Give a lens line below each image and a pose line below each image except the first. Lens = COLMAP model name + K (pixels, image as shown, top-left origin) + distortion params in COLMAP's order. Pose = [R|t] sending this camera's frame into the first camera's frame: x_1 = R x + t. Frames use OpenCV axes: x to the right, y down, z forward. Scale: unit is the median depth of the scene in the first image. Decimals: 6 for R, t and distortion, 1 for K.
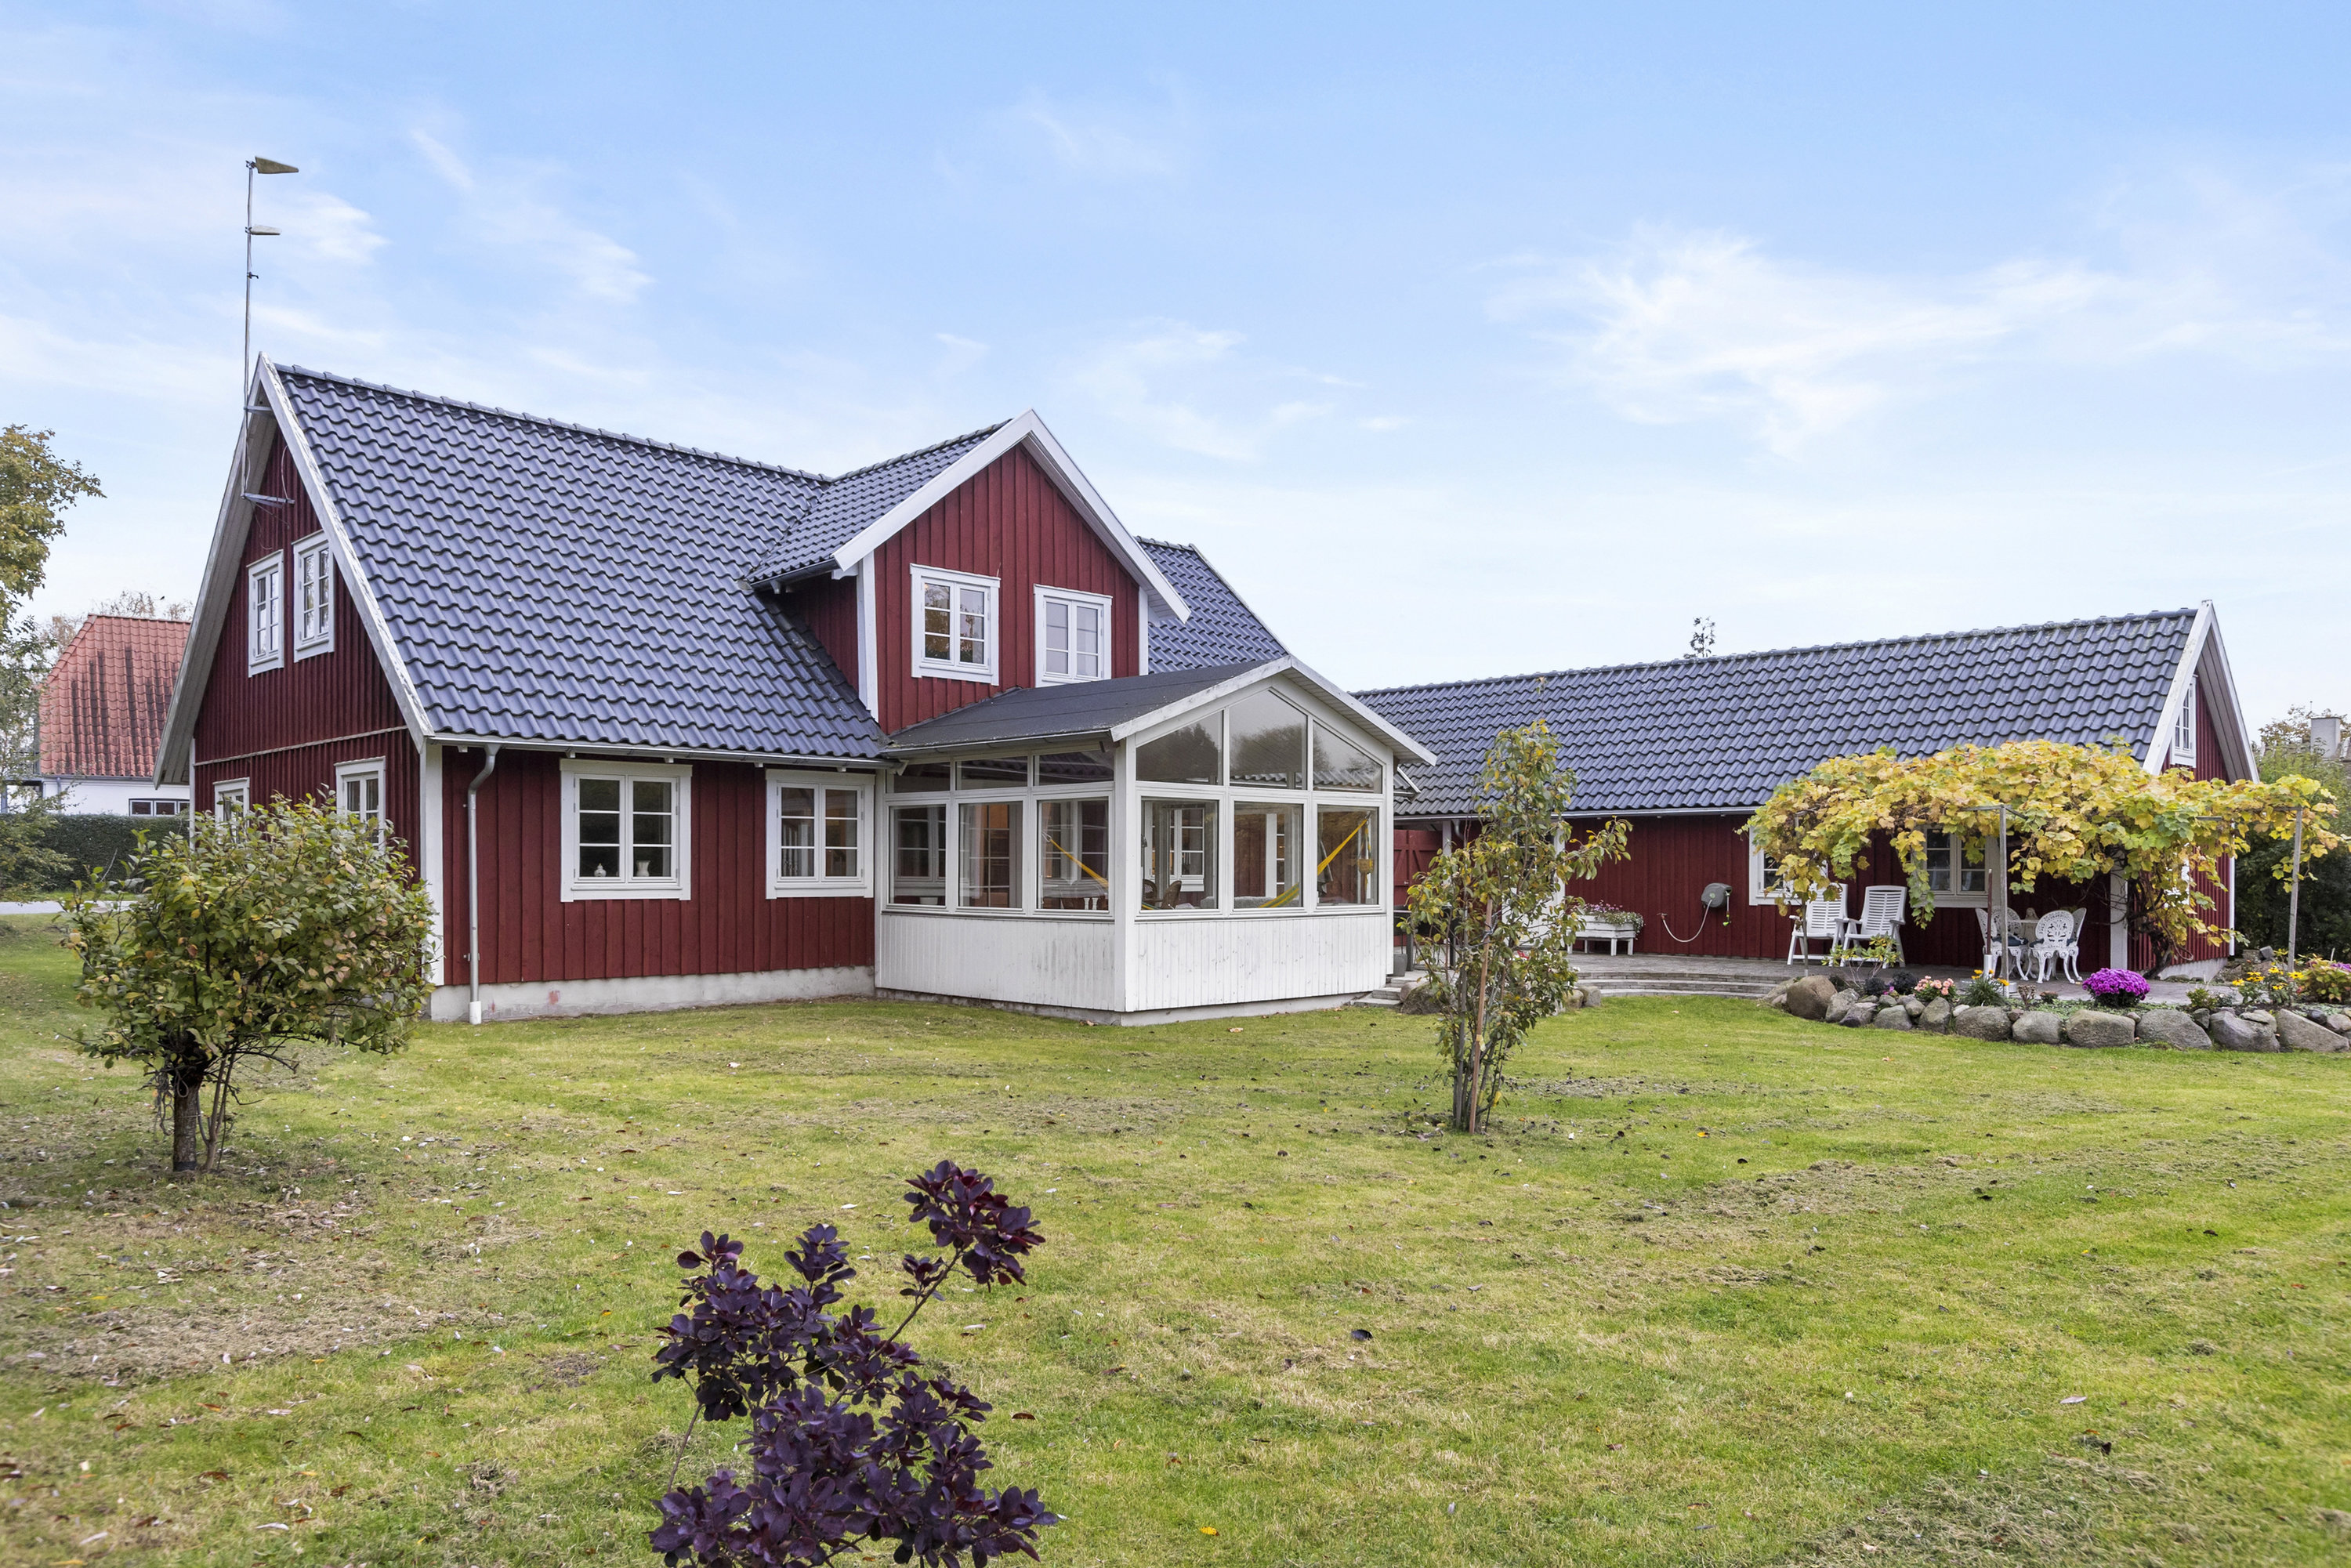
lens RADIAL K [[1549.0, 0, 1178.2], [0, 1549.0, 875.9], [0, 0, 1]] dist [0.004957, 0.001450]
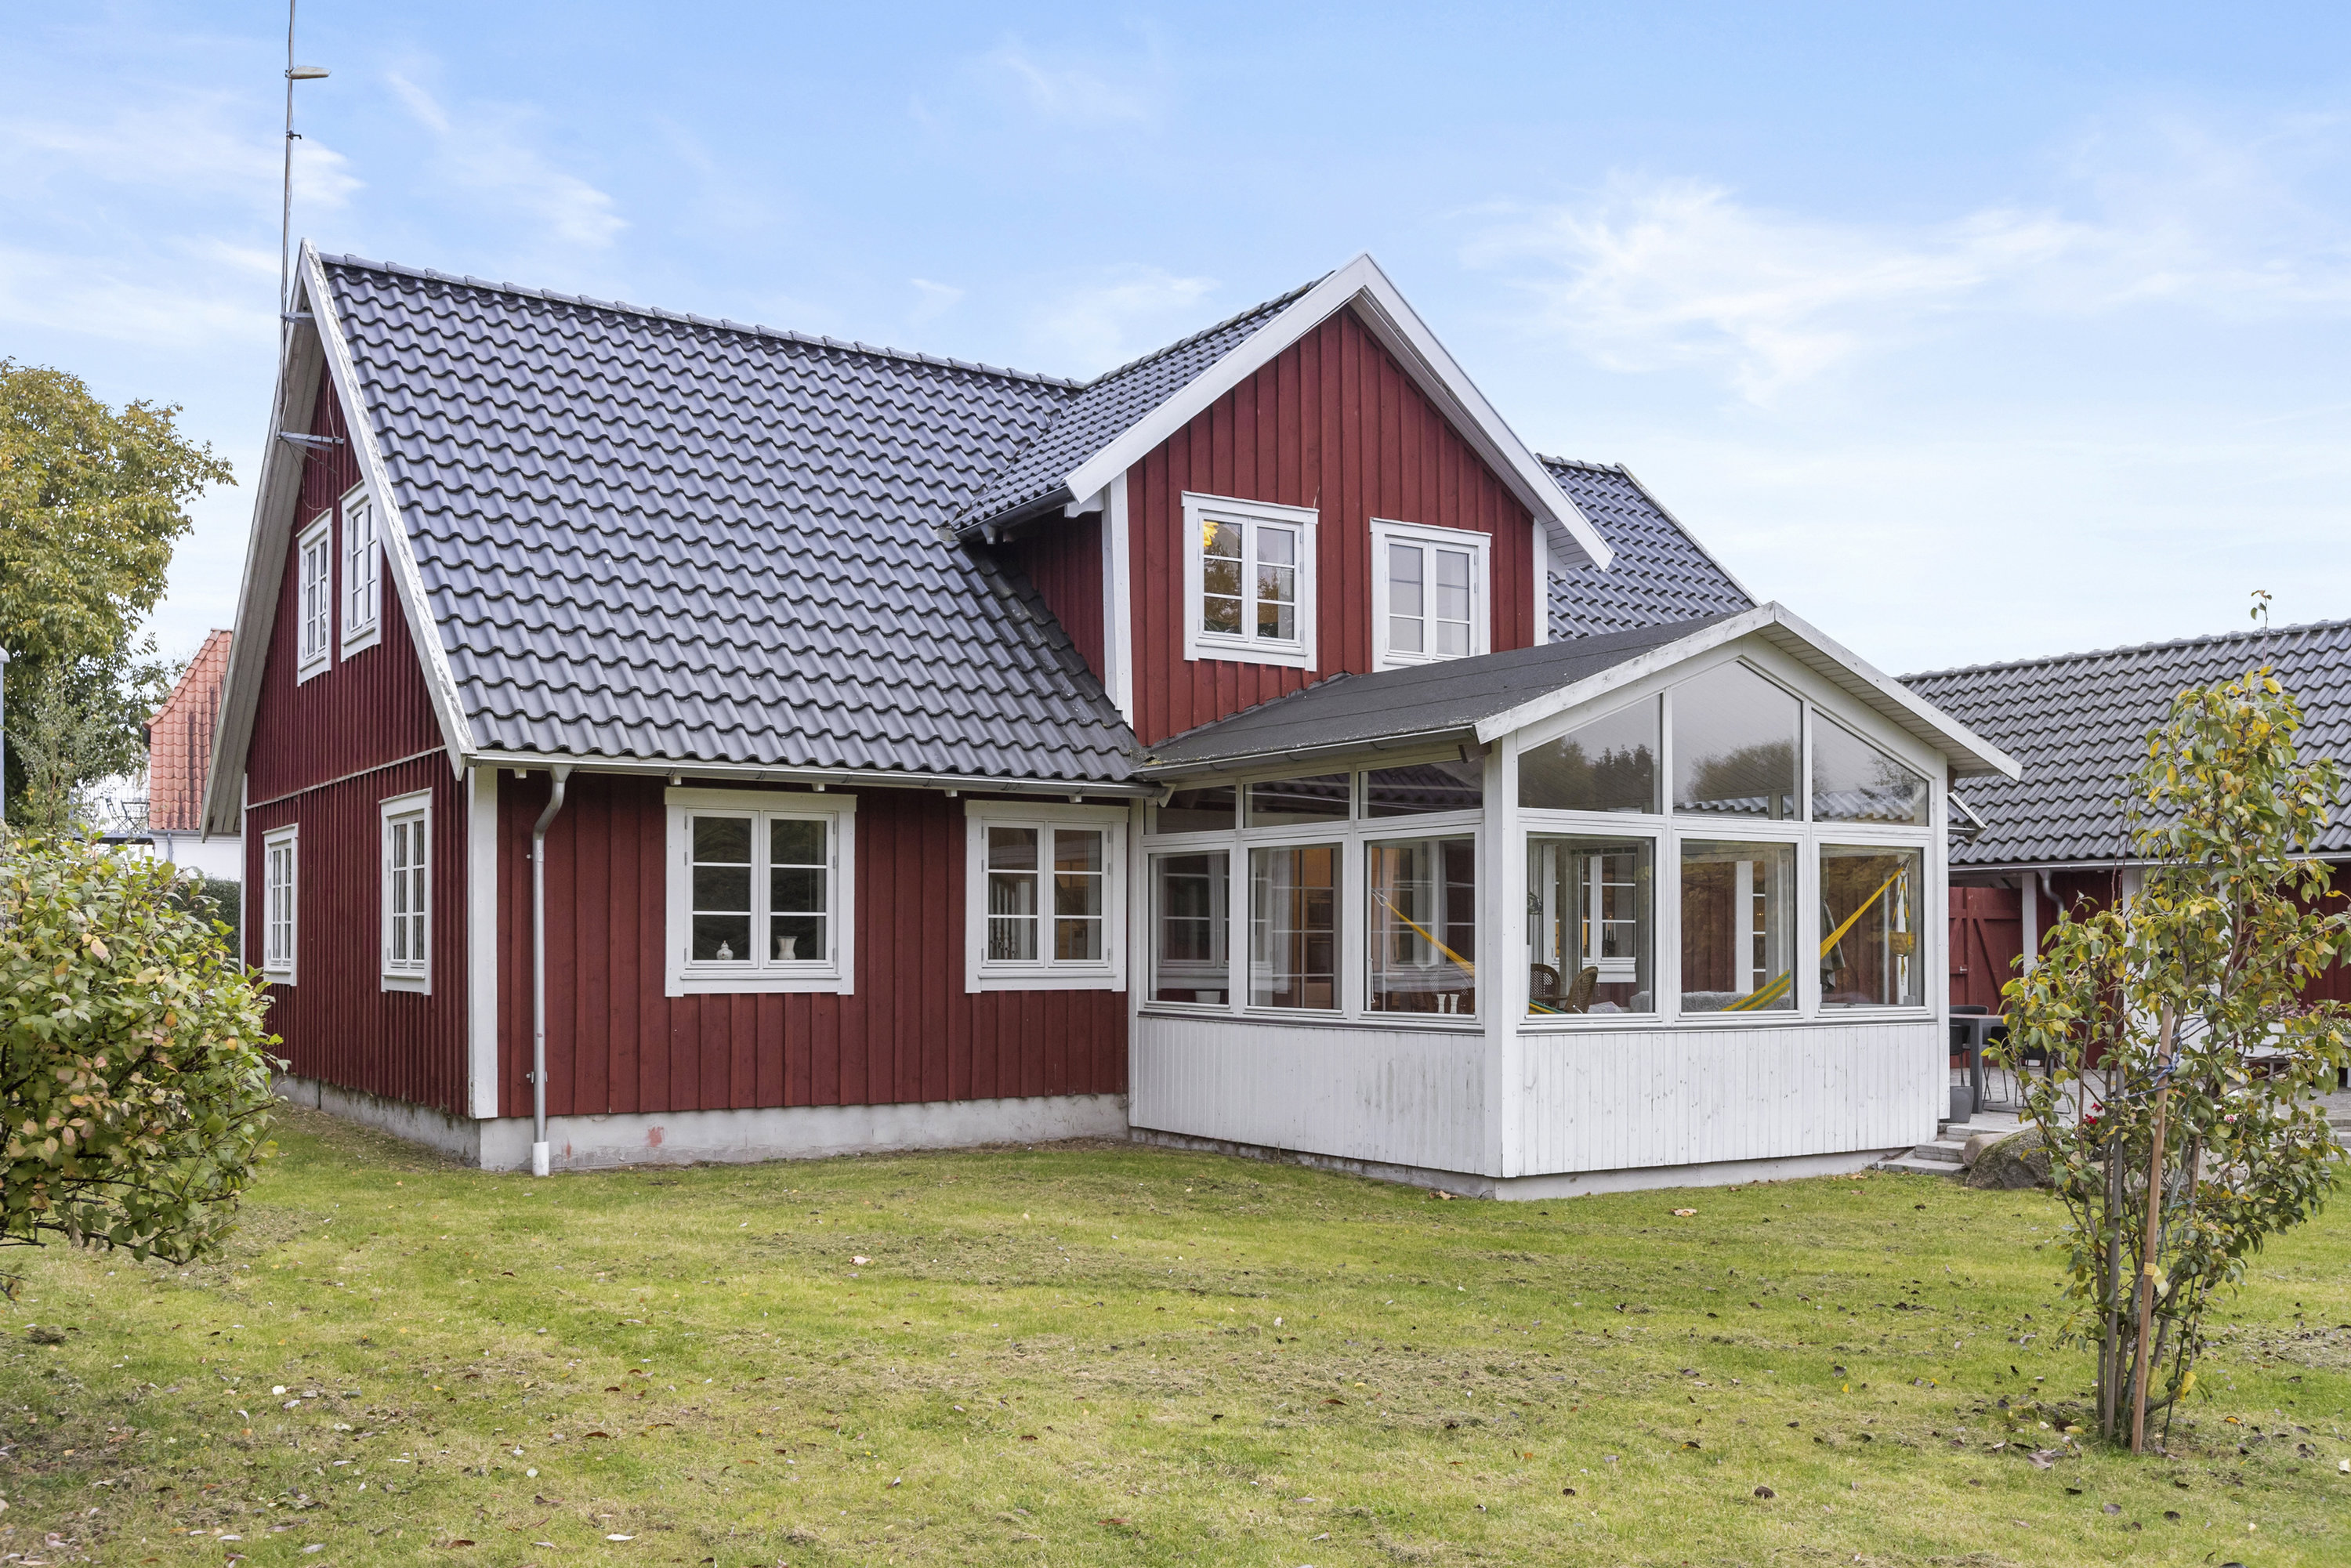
lens RADIAL K [[2097.5, 0, 1172.9], [0, 2097.5, 904.5], [0, 0, 1]] dist [-0.001239, 0.005244]
pose [[0.978621, -0.004583, -0.205620, 0.009215], [-0.000589, 0.999685, -0.025084, -0.000738], [0.205671, 0.024669, 0.978310, 0.130502]]
